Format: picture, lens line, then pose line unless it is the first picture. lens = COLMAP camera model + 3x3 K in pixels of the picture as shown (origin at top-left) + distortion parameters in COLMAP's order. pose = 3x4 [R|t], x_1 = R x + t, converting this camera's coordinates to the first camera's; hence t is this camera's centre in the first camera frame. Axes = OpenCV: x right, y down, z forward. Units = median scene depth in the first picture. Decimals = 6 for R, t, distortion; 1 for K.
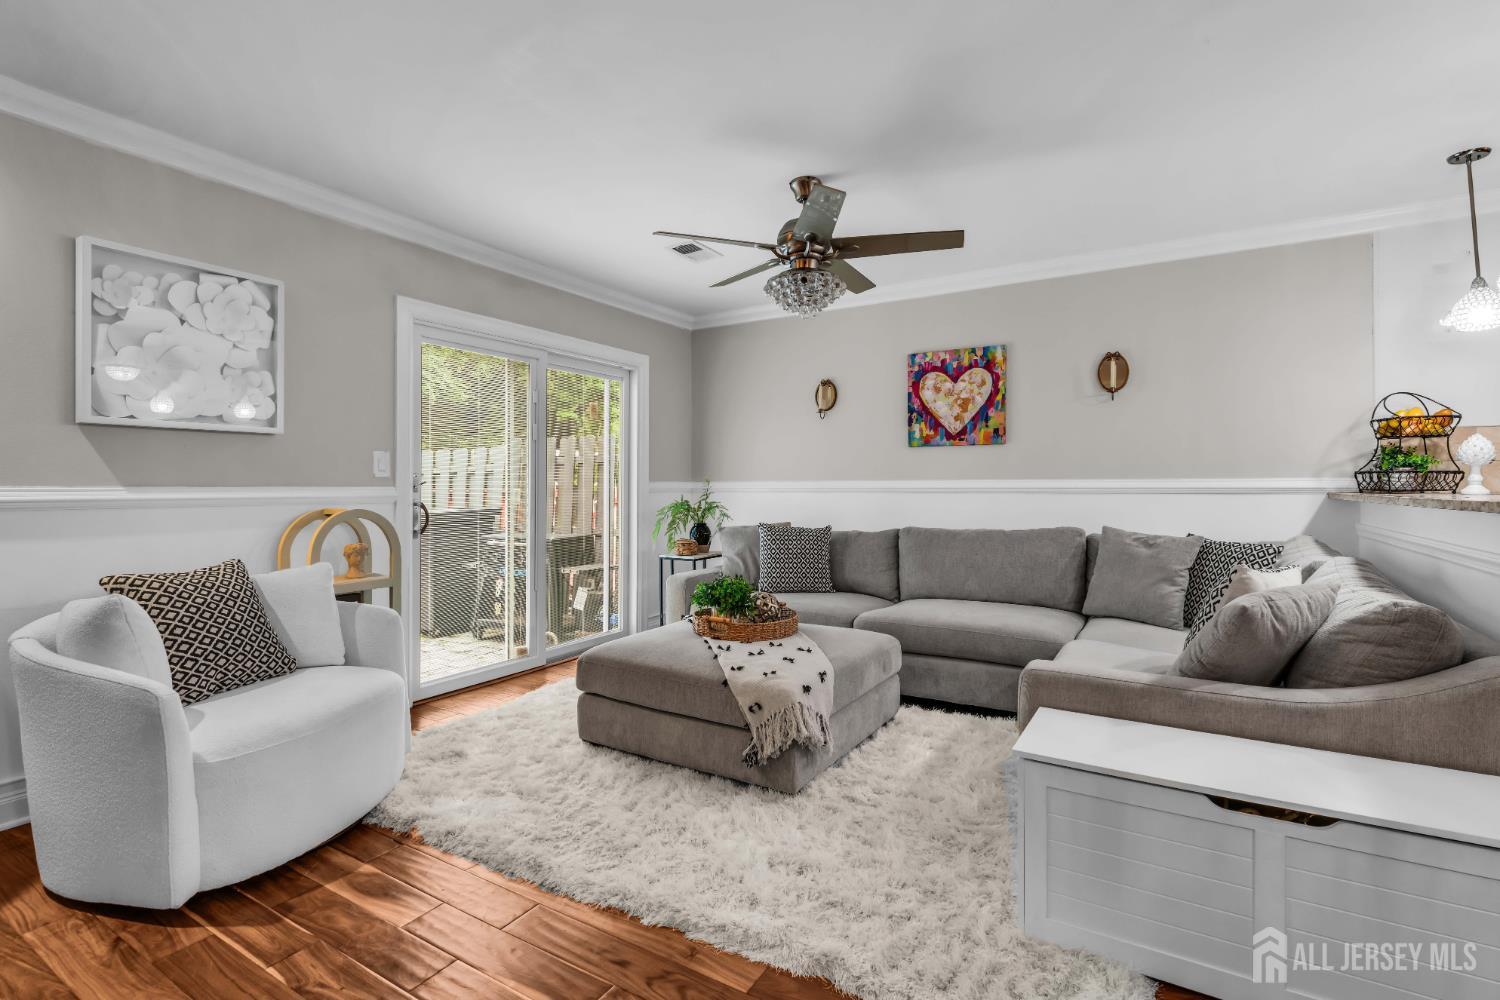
lens RADIAL K [[695.3, 0, 750.1], [0, 695.3, 485.3], [0, 0, 1]] dist [-0.003866, -0.000123]
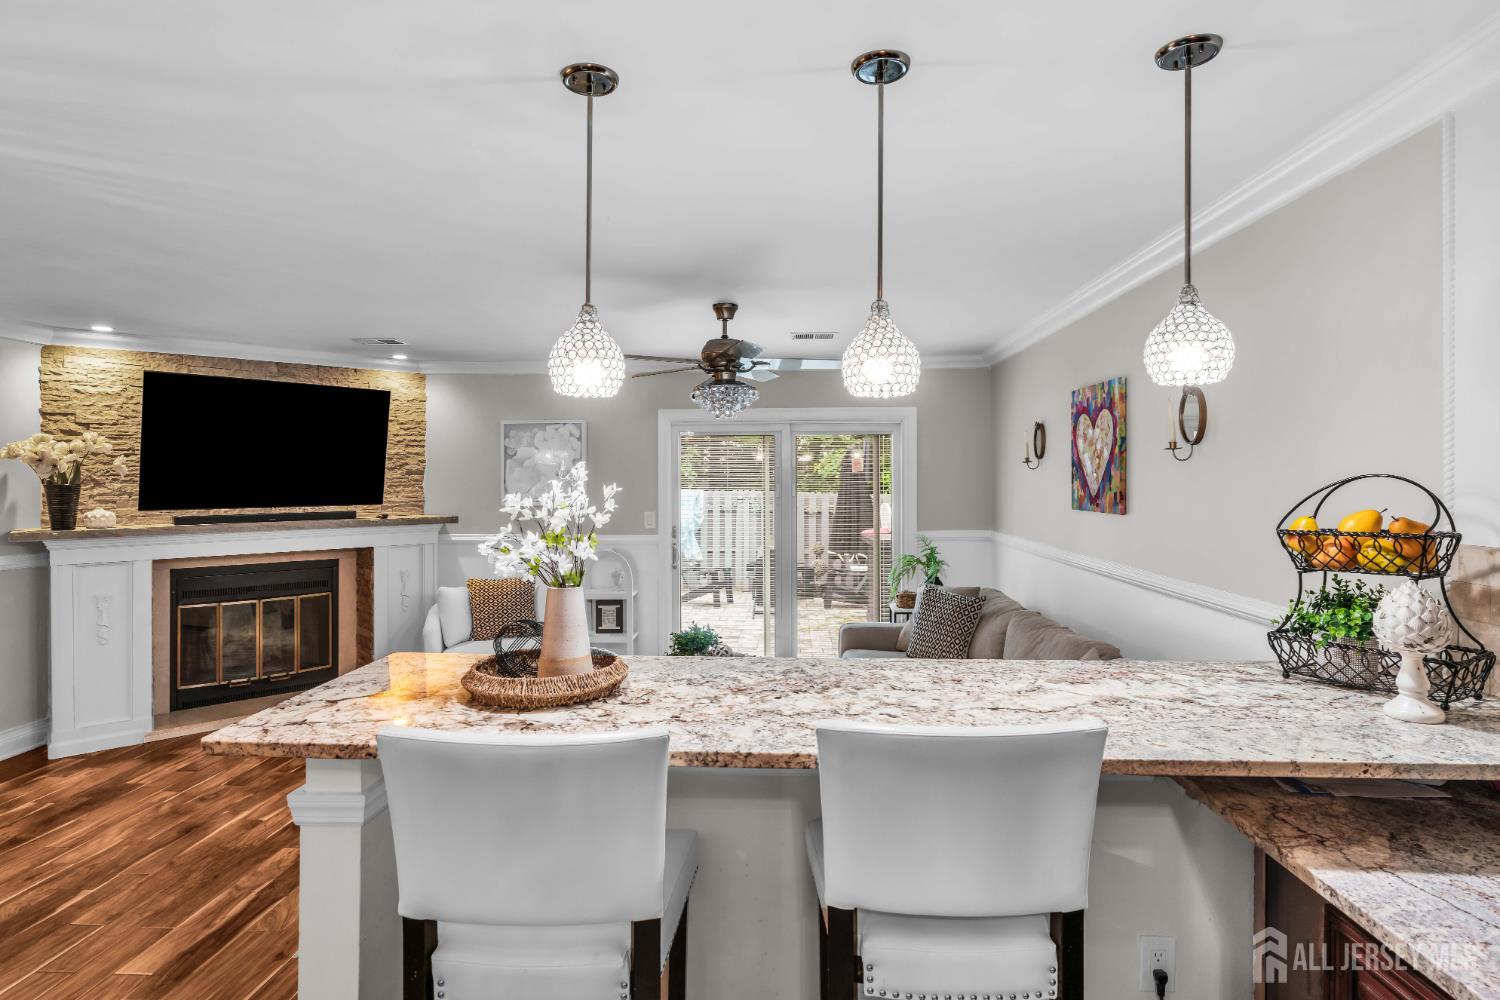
lens RADIAL K [[805.5, 0, 761.8], [0, 805.5, 487.9], [0, 0, 1]] dist [-0.012030, 0.003034]
pose [[0.485958, 0.011848, -0.873902, 1.262044], [0.003891, 0.999869, 0.015720, -0.140725], [0.873974, -0.011040, 0.485848, 0.370794]]
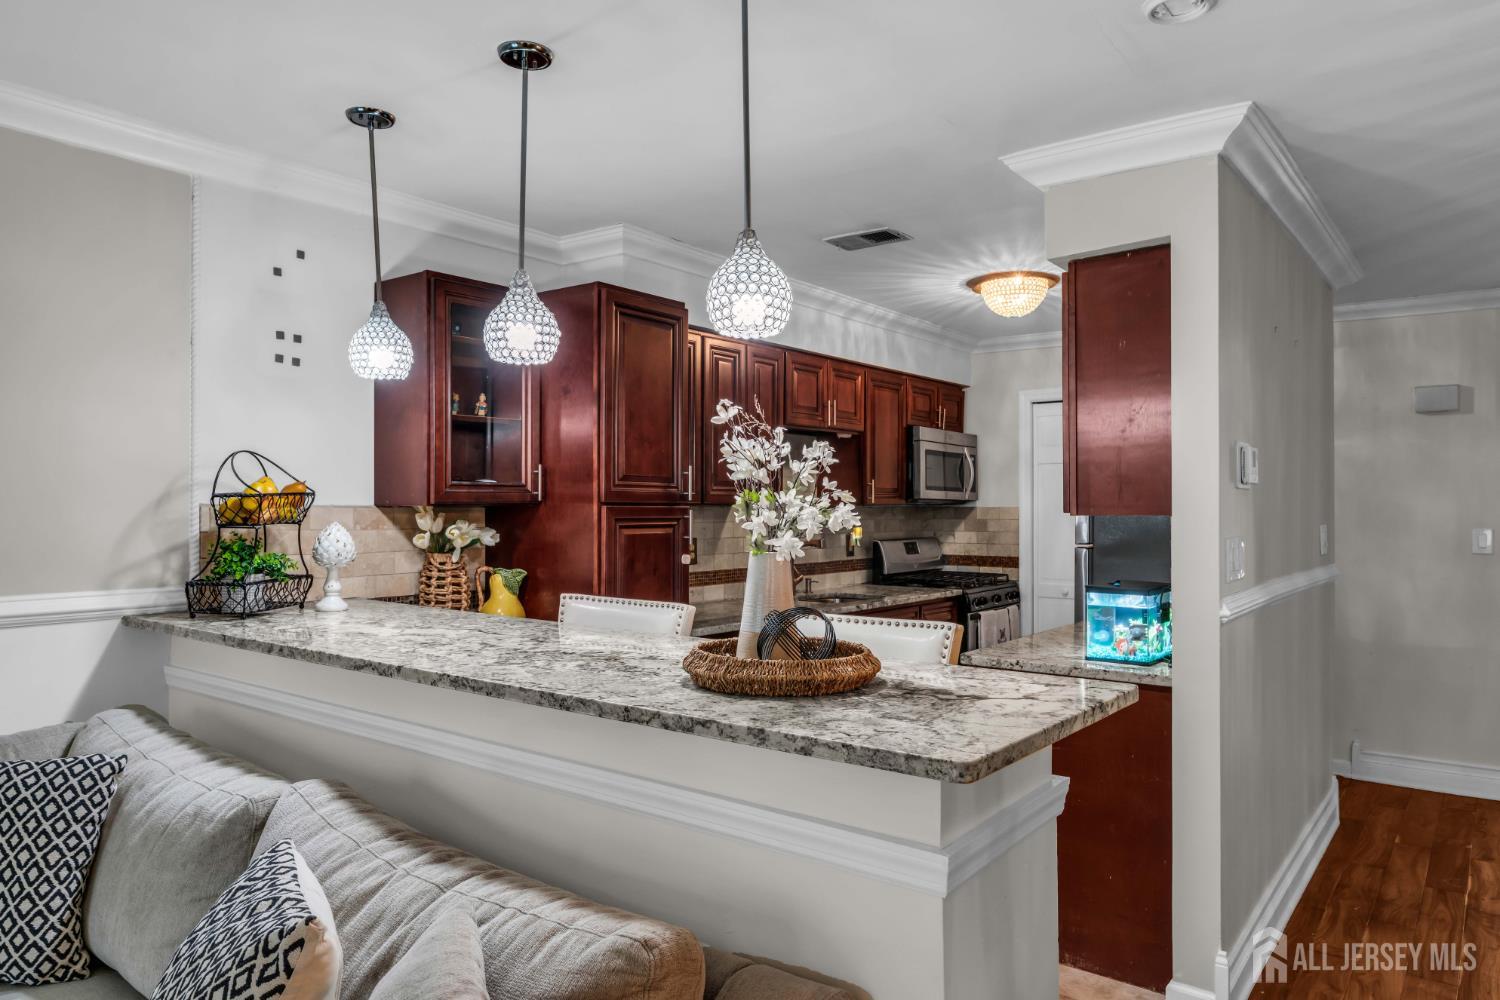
lens RADIAL K [[990.7, 0, 750.6], [0, 990.7, 495.4], [0, 0, 1]] dist [0.004811, -0.004129]
pose [[0.101487, 0.011491, 0.994771, 0.107721], [-0.004546, 0.999928, -0.011087, -0.089332], [-0.994826, -0.003397, 0.101532, 0.476509]]
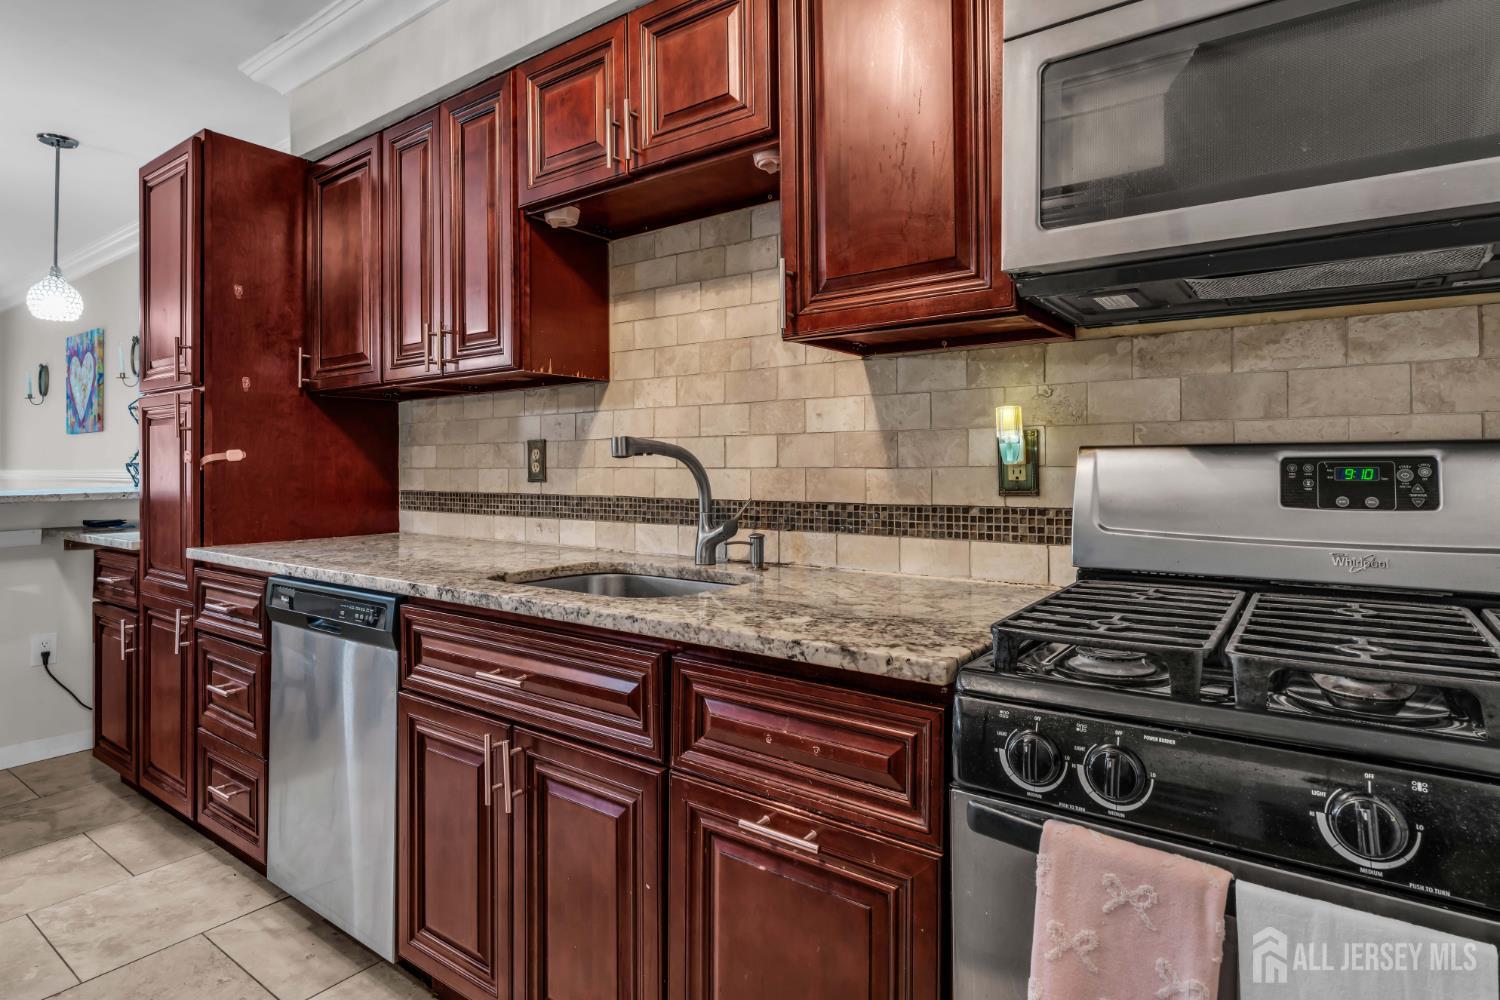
lens RADIAL K [[805.5, 0, 756.7], [0, 805.5, 455.2], [0, 0, 1]] dist [-0.012030, 0.003034]
pose [[0.996402, -0.006015, -0.084538, 1.884651], [0.005372, 0.999955, -0.007825, -0.018090], [0.084581, 0.007343, 0.996390, -0.033838]]
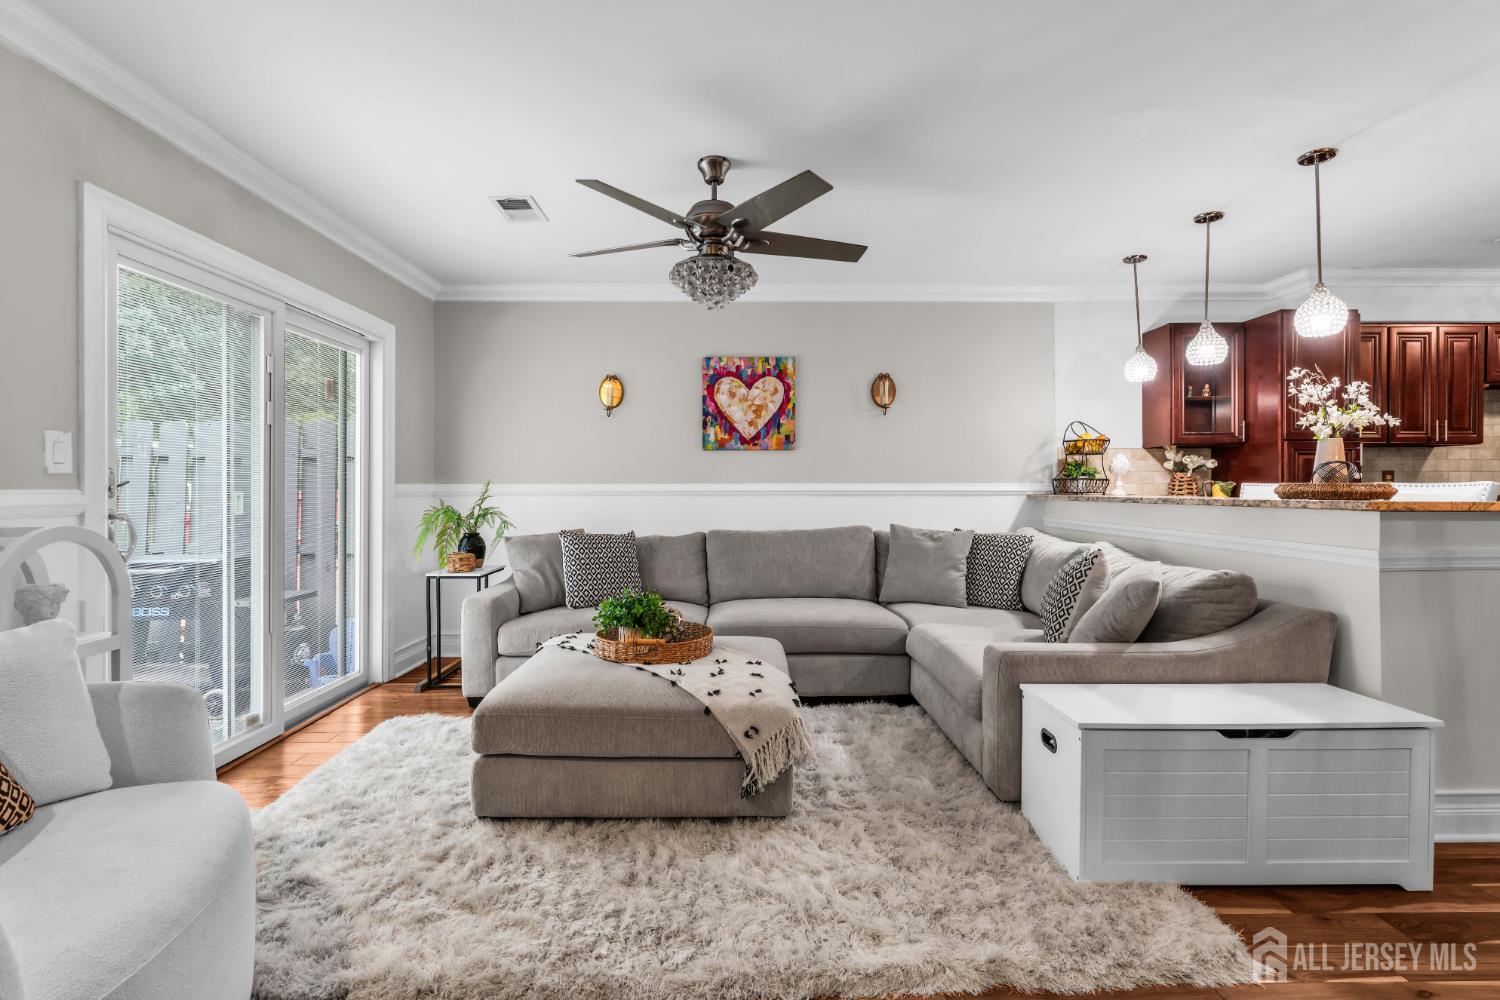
lens RADIAL K [[695.3, 0, 743.8], [0, 695.3, 493.8], [0, 0, 1]] dist [-0.003866, -0.000123]
pose [[0.851523, -0.002315, 0.524312, -0.363021], [-0.001798, 0.999971, 0.007335, 0.000602], [-0.524314, -0.007189, 0.851495, 0.176120]]
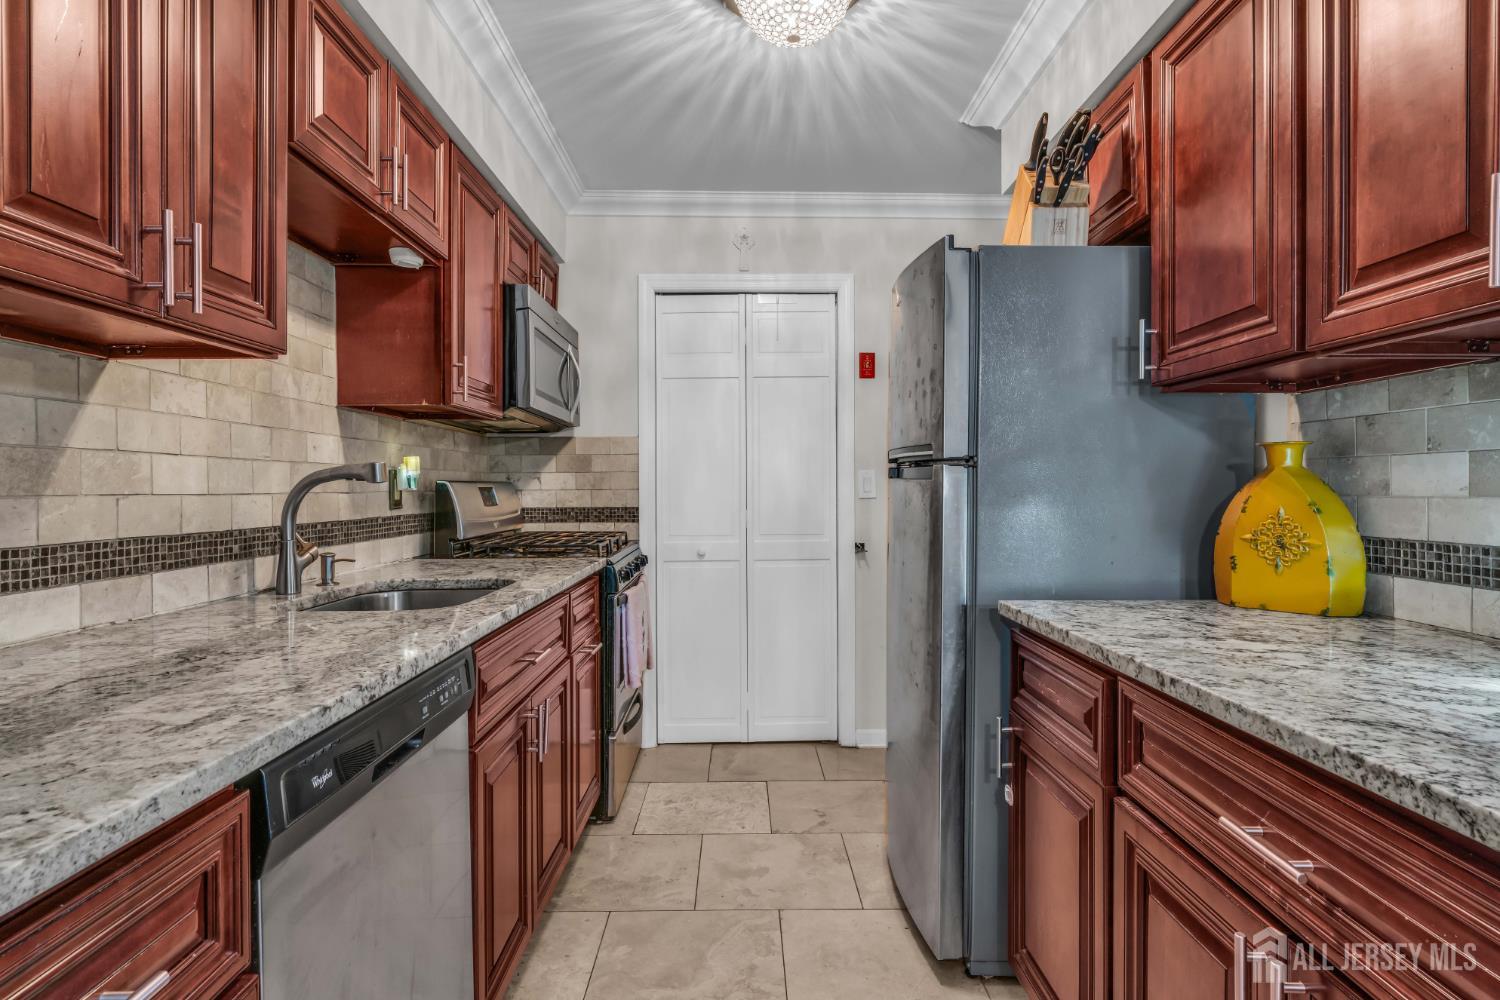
lens RADIAL K [[772.3, 0, 747.1], [0, 772.3, 491.1], [0, 0, 1]] dist [0.000716, -0.002412]
pose [[-0.527547, -0.000956, 0.849526, 1.128932], [0.003770, 0.999987, 0.003466, -0.015770], [-0.849518, 0.005031, -0.527536, 0.592144]]
